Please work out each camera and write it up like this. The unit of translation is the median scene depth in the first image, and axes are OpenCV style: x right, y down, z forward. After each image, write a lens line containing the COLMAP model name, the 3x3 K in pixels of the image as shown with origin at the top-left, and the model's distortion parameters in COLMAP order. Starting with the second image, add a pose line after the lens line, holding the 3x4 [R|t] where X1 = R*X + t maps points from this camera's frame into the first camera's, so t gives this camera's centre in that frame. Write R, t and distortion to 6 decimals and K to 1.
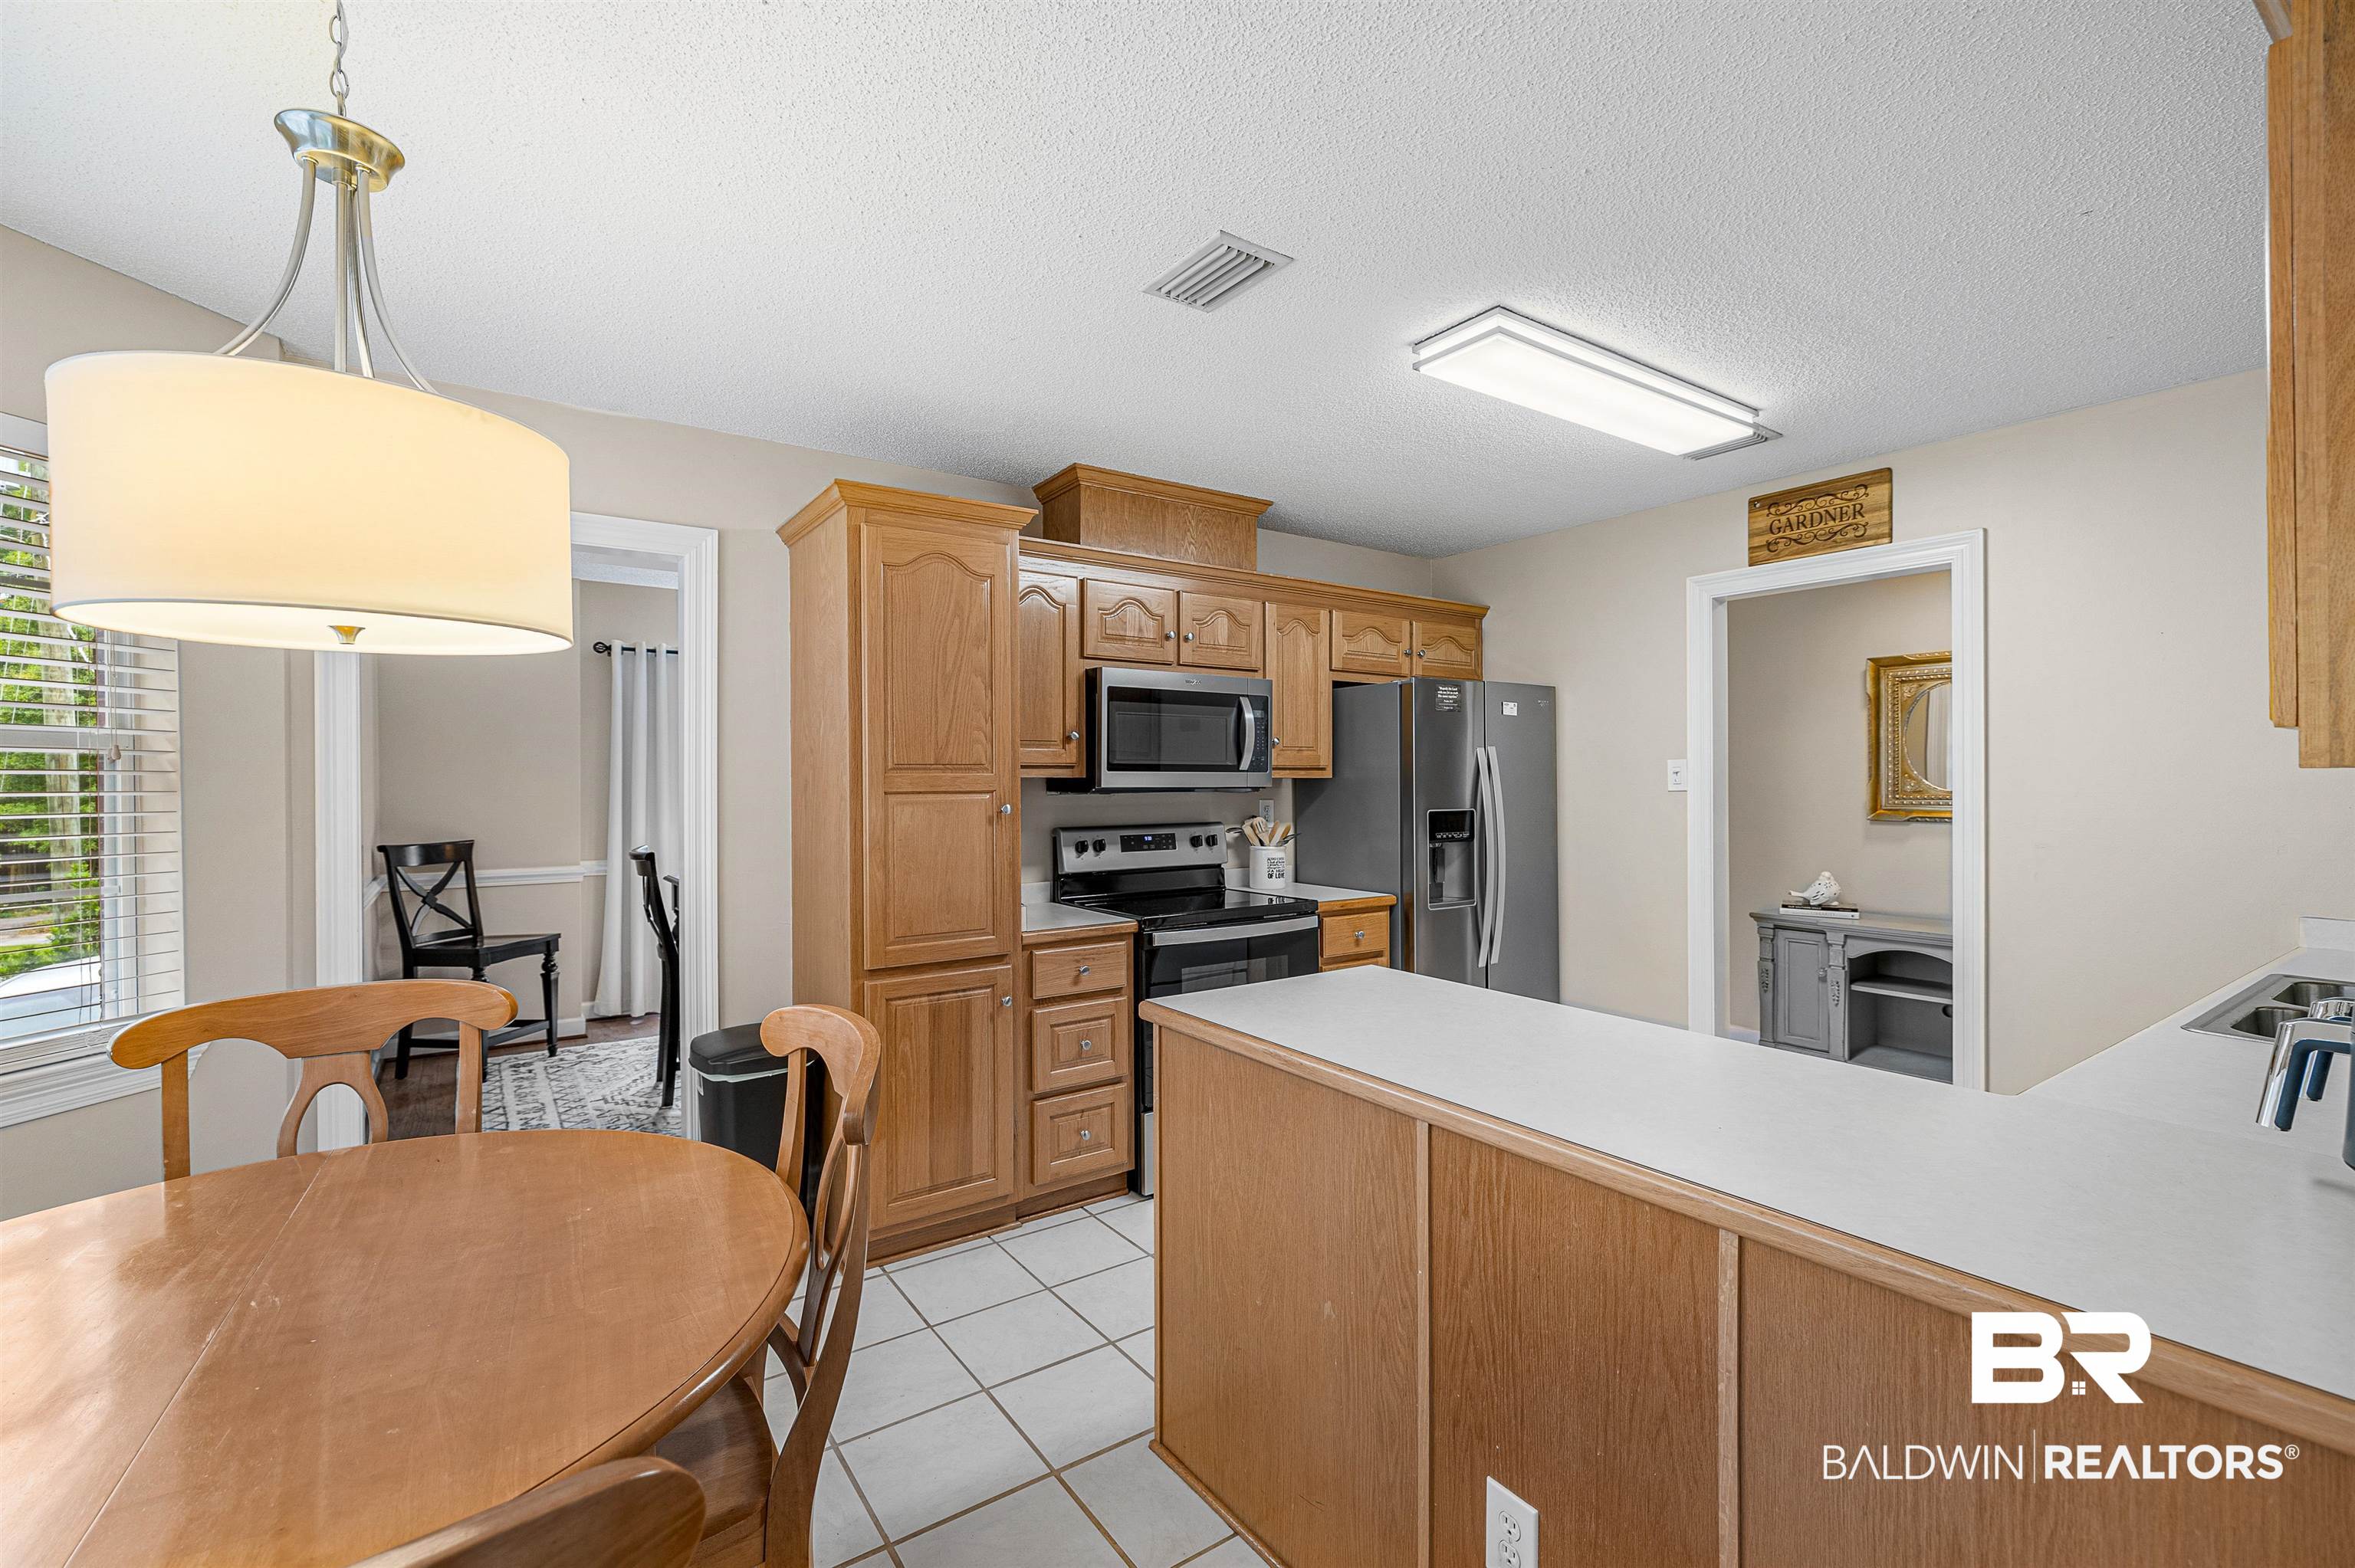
lens RADIAL K [[1006.6, 0, 1182.4], [0, 1006.6, 782.5], [0, 0, 1]] dist [0.000530, 0.000049]
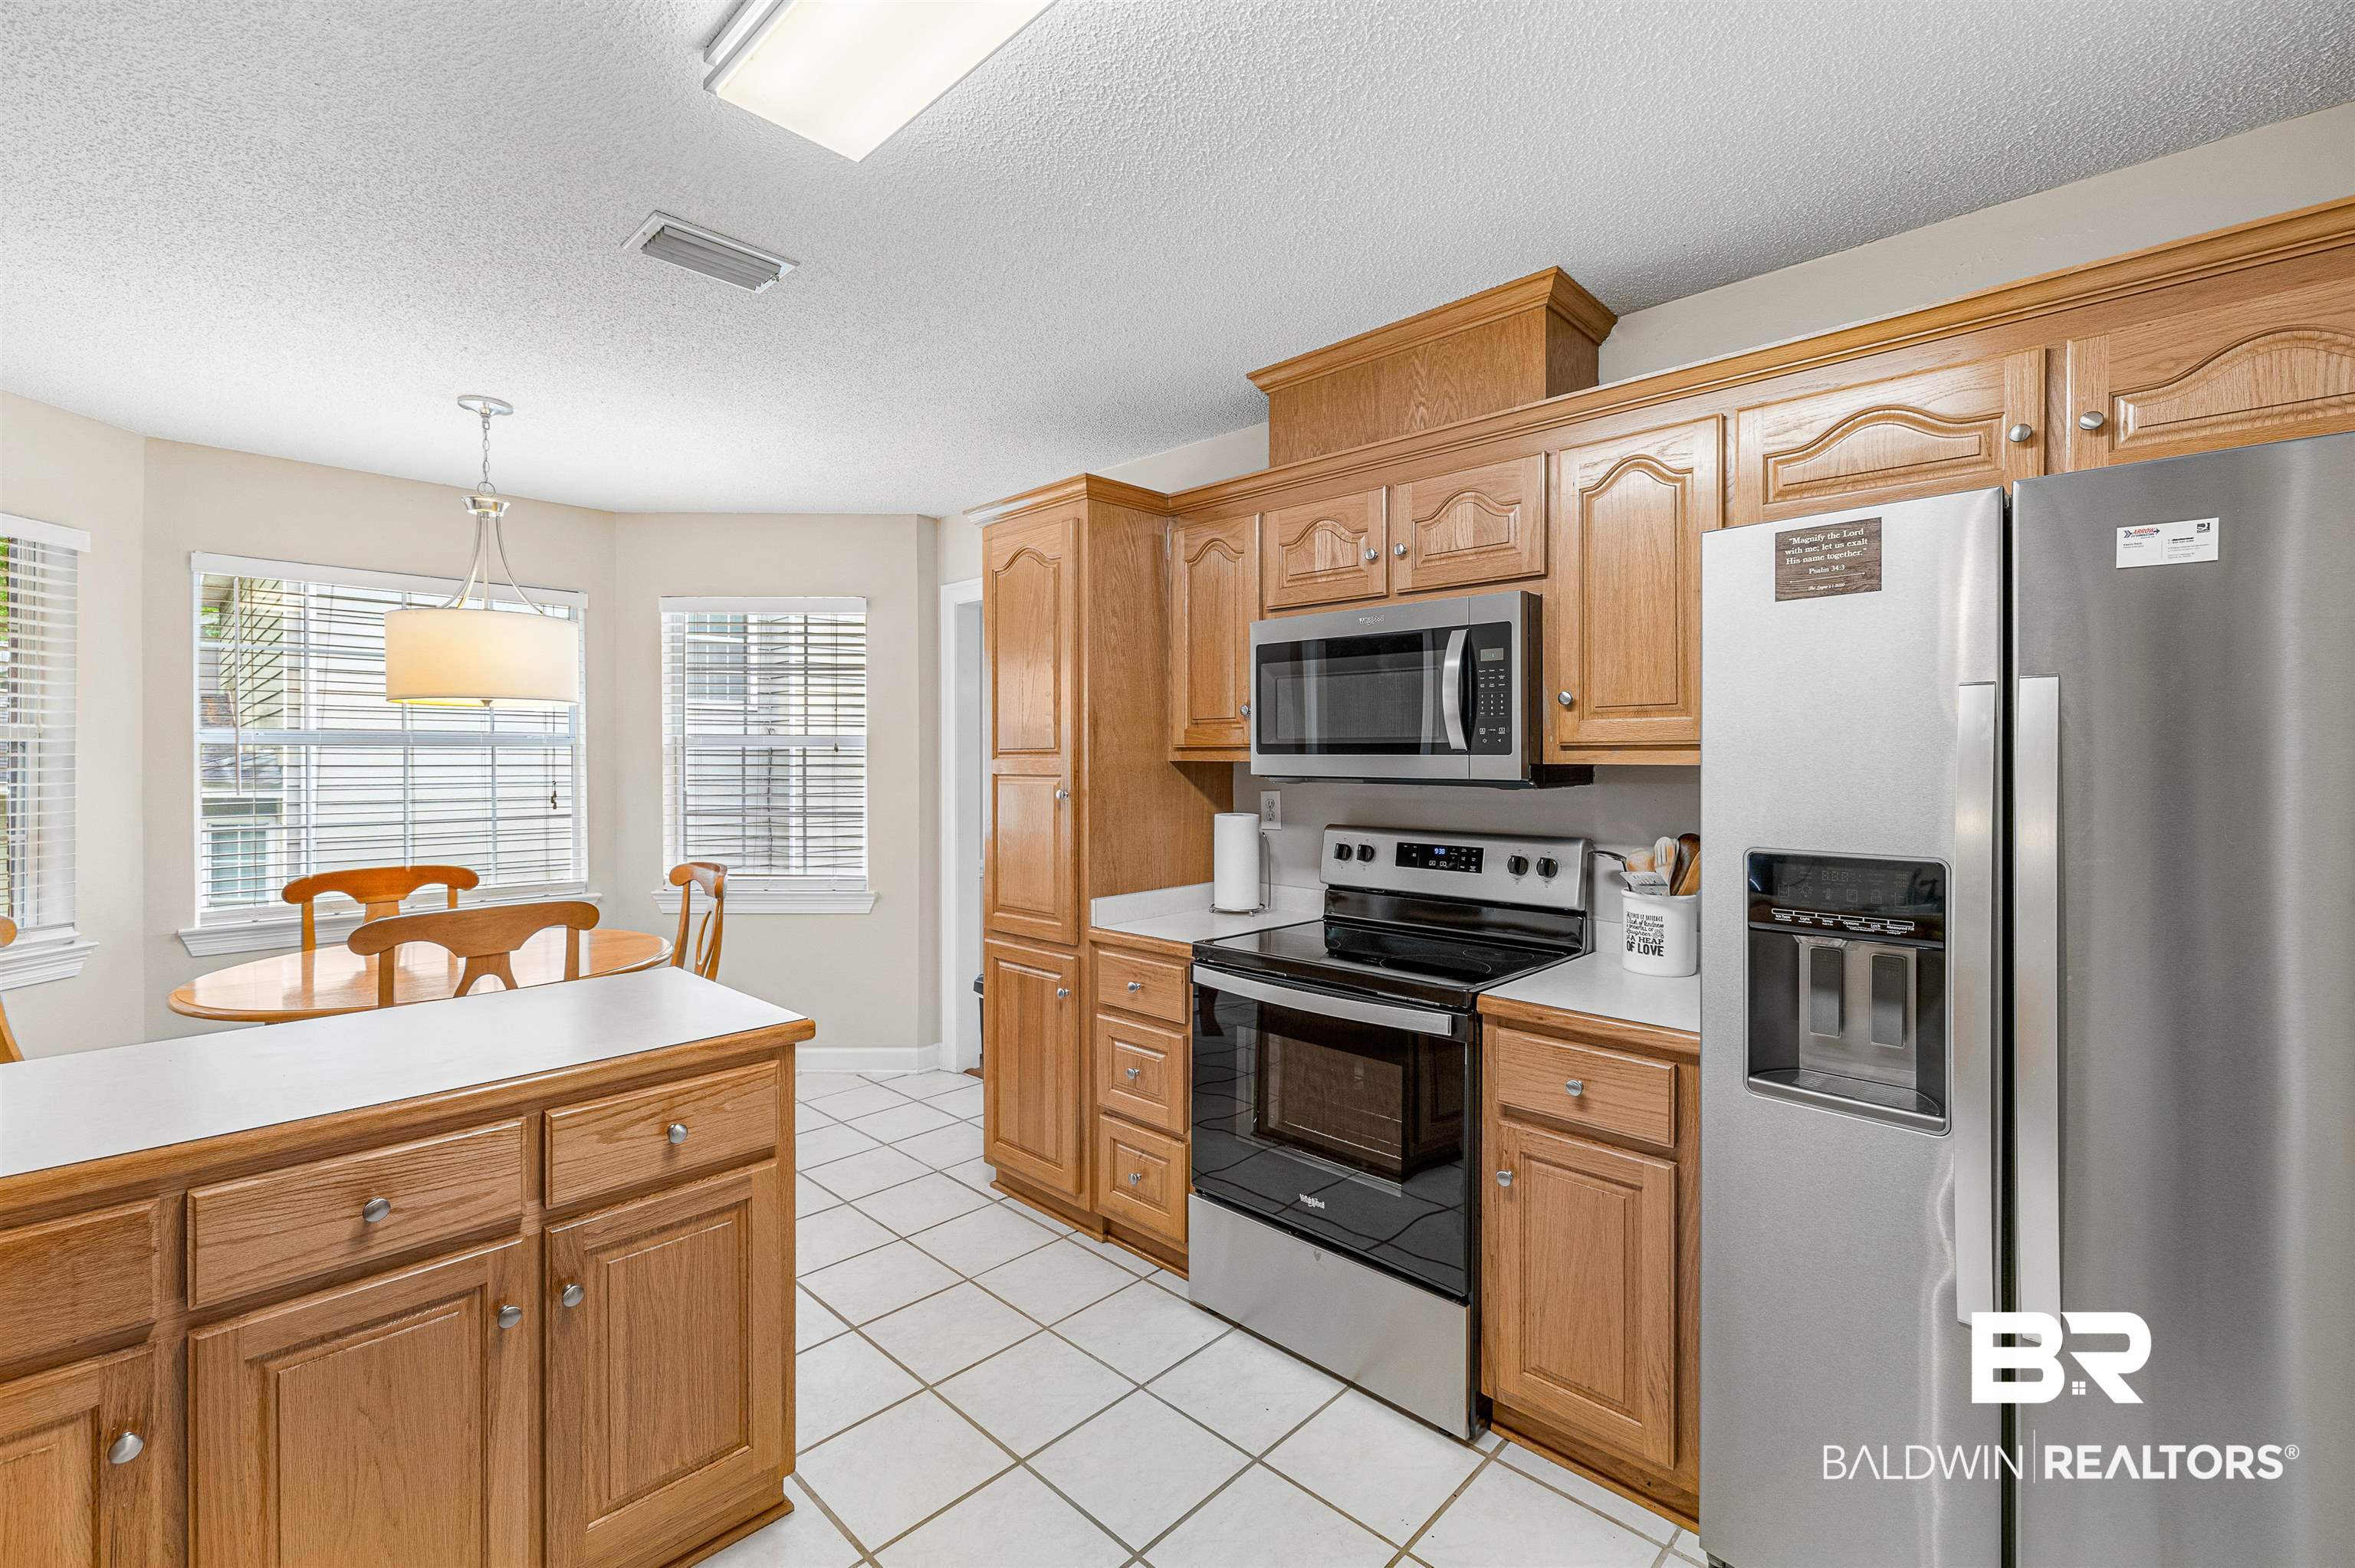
lens RADIAL K [[1006.6, 0, 1176.3], [0, 1006.6, 760.0], [0, 0, 1]] dist [0.000530, 0.000049]
pose [[0.194752, 0.010488, -0.980796, 0.609852], [-0.003328, 0.999944, 0.010032, -0.012738], [0.980847, 0.001310, 0.194776, 0.705567]]
